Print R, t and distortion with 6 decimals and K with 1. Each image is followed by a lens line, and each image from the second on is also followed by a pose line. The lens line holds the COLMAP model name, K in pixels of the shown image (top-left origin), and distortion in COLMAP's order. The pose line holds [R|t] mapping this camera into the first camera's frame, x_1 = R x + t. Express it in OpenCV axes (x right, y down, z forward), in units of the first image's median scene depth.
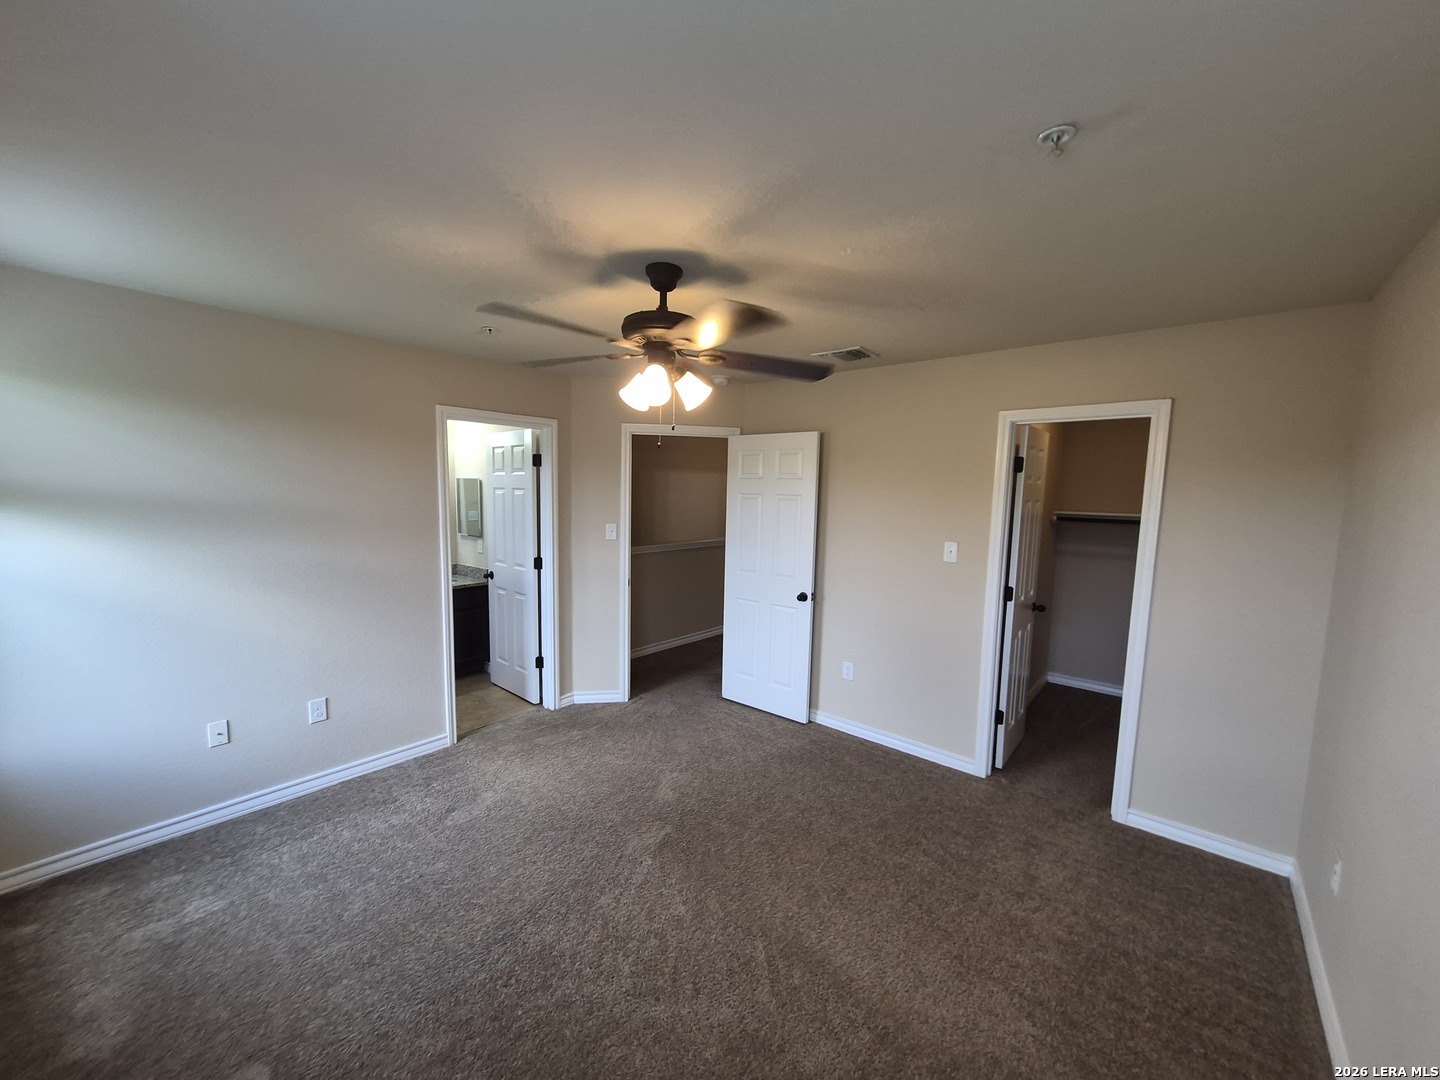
lens RADIAL K [[565.2, 0, 709.8], [0, 565.2, 545.3], [0, 0, 1]] dist [0.007036, 0.000311]
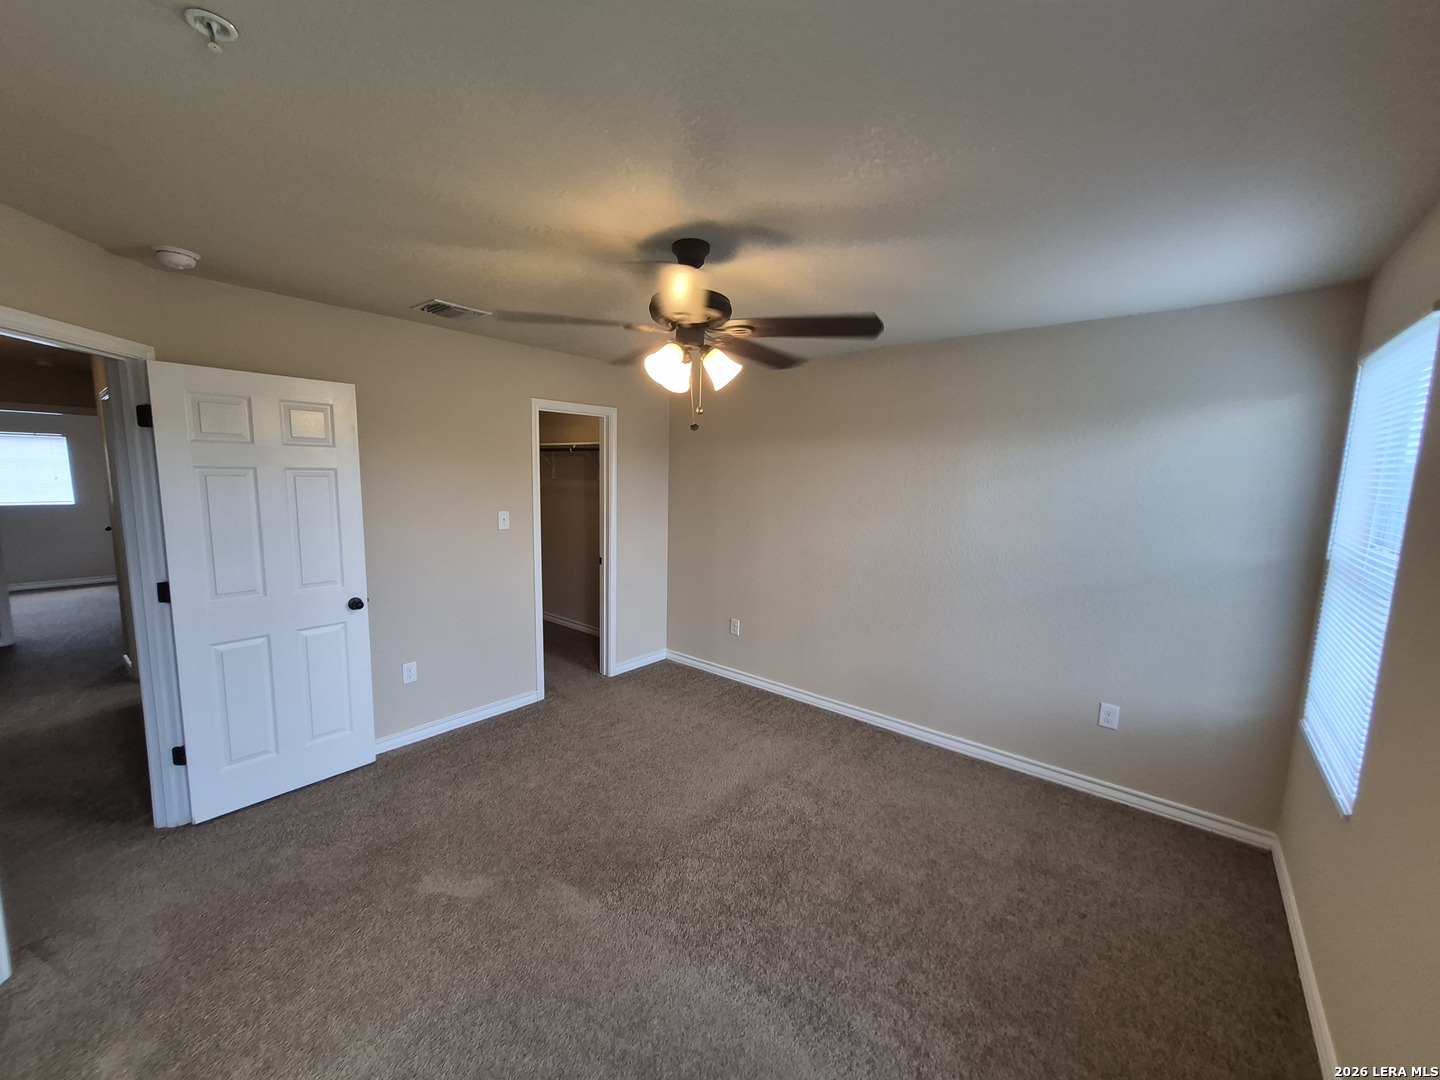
lens RADIAL K [[565.2, 0, 709.8], [0, 565.2, 545.3], [0, 0, 1]] dist [0.007036, 0.000311]
pose [[-0.016184, -0.145043, 0.989293, -0.676803], [0.079613, 0.986094, 0.145876, -0.068110], [-0.996694, 0.081122, -0.004412, 0.610472]]
